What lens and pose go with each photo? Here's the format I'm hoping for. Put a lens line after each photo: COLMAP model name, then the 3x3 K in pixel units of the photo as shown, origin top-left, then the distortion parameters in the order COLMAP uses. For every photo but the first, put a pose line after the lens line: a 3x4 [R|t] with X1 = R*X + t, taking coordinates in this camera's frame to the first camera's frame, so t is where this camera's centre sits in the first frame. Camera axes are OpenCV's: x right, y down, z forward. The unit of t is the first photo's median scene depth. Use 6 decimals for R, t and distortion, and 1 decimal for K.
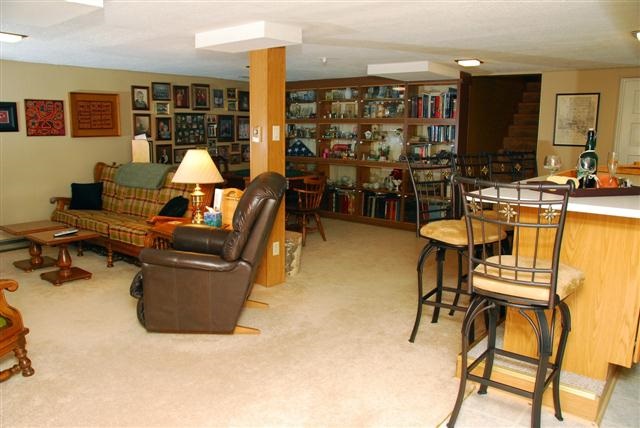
lens RADIAL K [[496.4, 0, 311.6], [0, 496.4, 218.9], [0, 0, 1]] dist [-0.163288, 0.115014]
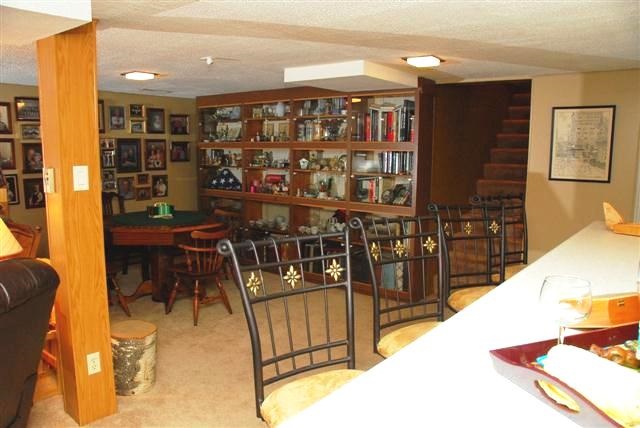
lens RADIAL K [[496.4, 0, 311.6], [0, 496.4, 218.9], [0, 0, 1]] dist [-0.163288, 0.115014]
pose [[0.999887, -0.004036, 0.014471, 0.121141], [0.004522, 0.999421, -0.033732, -0.062294], [-0.014327, 0.033794, 0.999326, 0.251989]]
